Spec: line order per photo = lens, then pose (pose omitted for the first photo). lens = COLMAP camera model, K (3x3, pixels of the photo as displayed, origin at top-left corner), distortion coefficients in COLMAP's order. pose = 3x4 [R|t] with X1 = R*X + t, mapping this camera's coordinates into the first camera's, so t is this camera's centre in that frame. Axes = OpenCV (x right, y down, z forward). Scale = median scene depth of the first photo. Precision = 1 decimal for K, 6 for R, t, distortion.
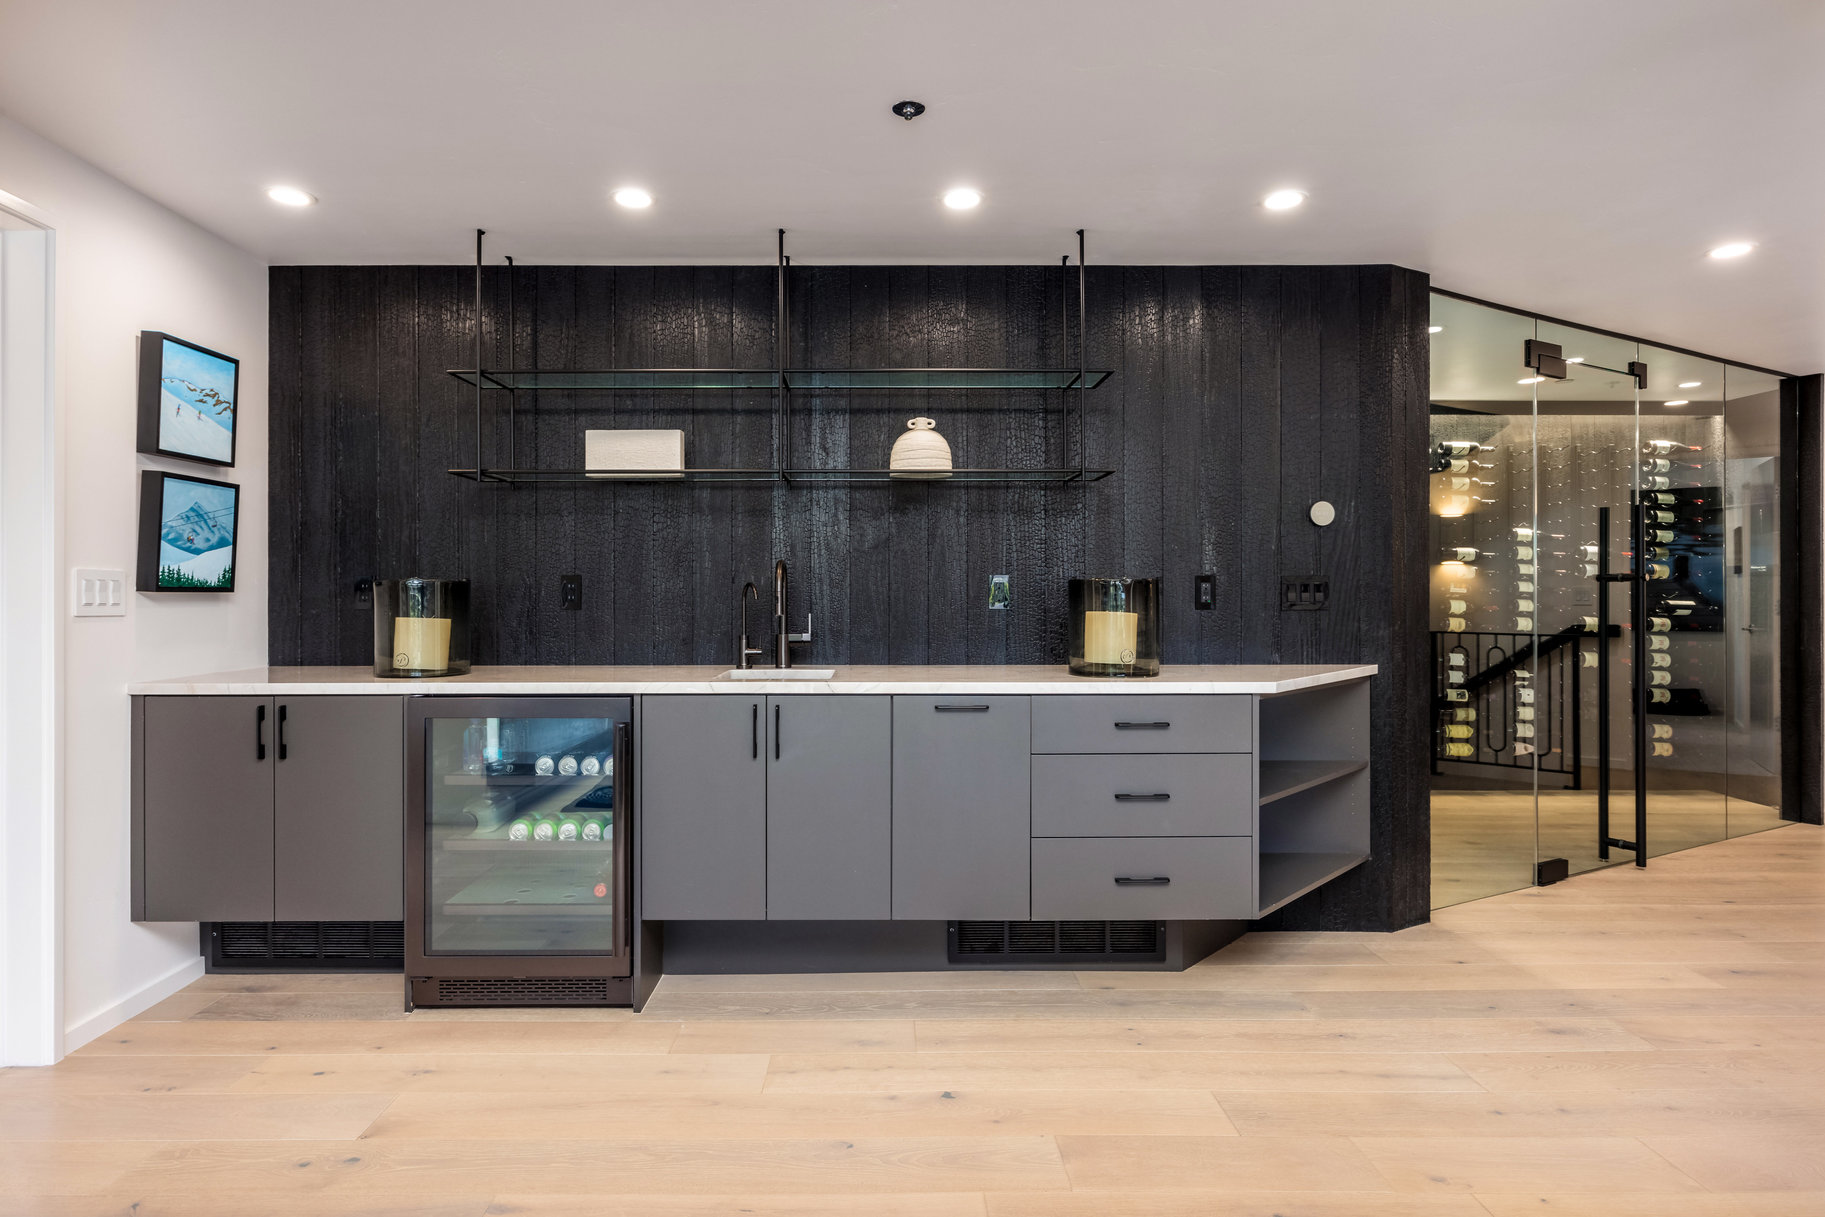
lens RADIAL K [[947.2, 0, 900.9], [0, 947.2, 596.6], [0, 0, 1]] dist [-0.002222, 0.000699]
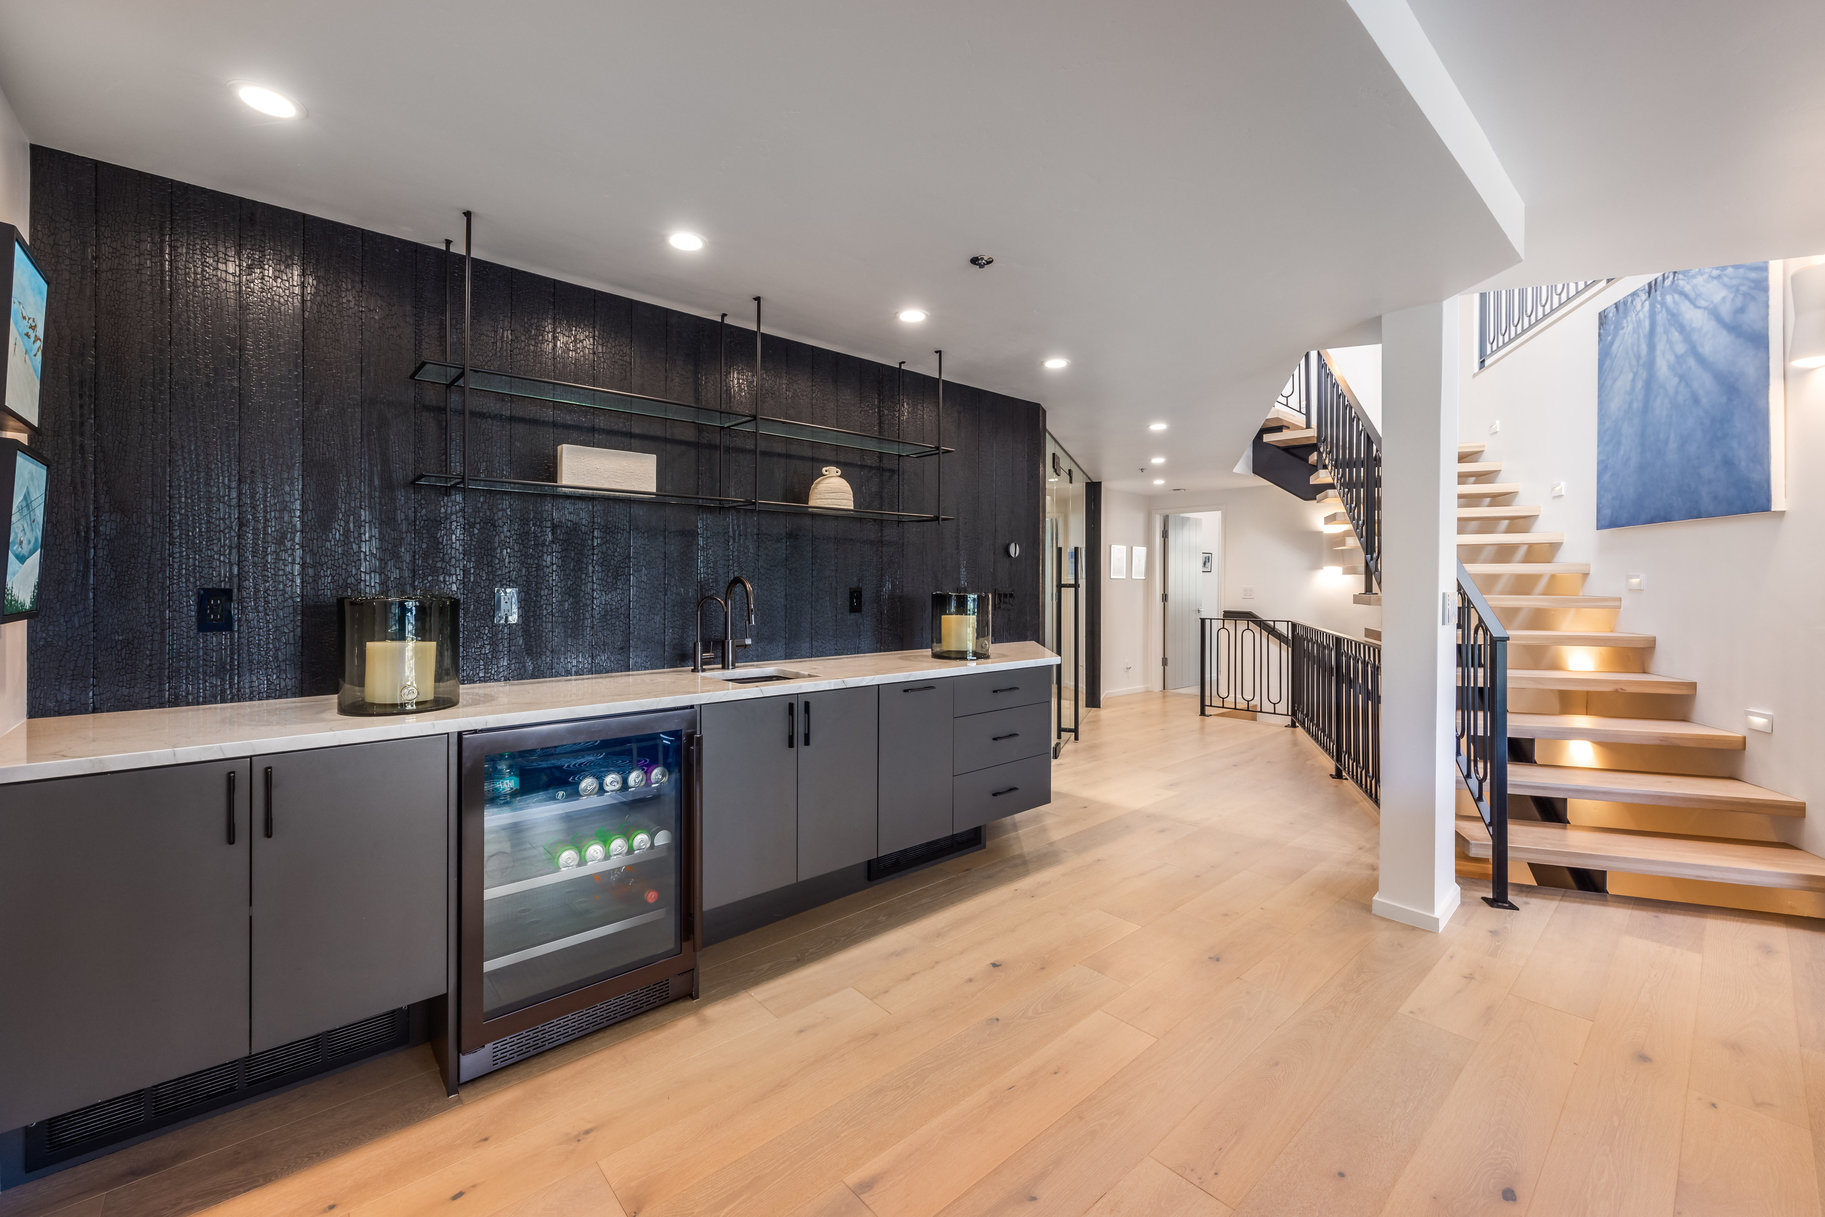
lens RADIAL K [[721.2, 0, 886.1], [0, 721.2, 579.9], [0, 0, 1]] dist [0.002912, -0.000137]
pose [[0.768687, 0.005880, 0.639598, -0.530903], [-0.003764, 0.999982, -0.004669, -0.029684], [-0.639614, 0.001182, 0.768695, 0.189591]]
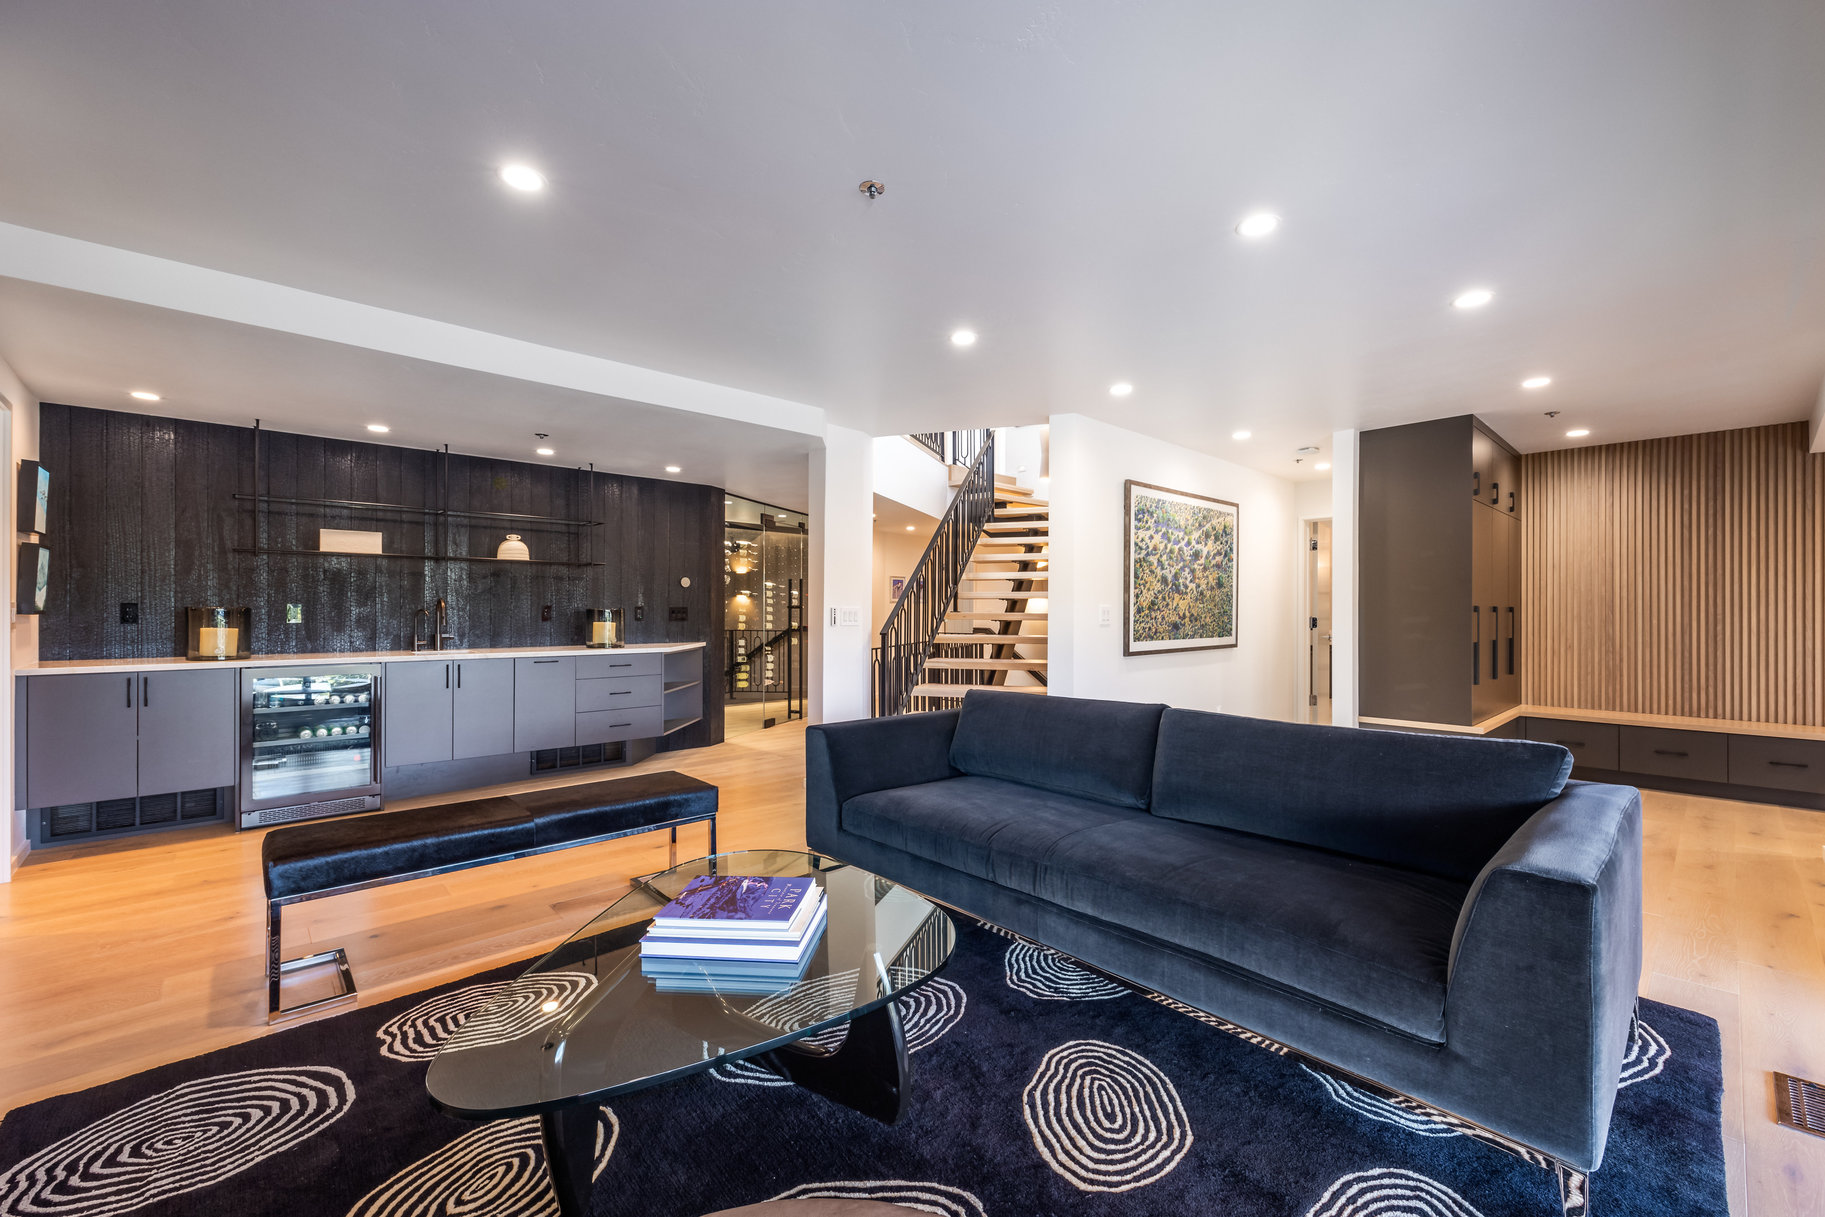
lens RADIAL K [[721.2, 0, 900.7], [0, 721.2, 609.0], [0, 0, 1]] dist [0.002912, -0.000137]
pose [[0.750295, 0.004422, 0.661089, -0.399065], [-0.005354, 0.999985, -0.000612, -0.019107], [-0.661082, -0.003080, 0.750308, -0.831509]]
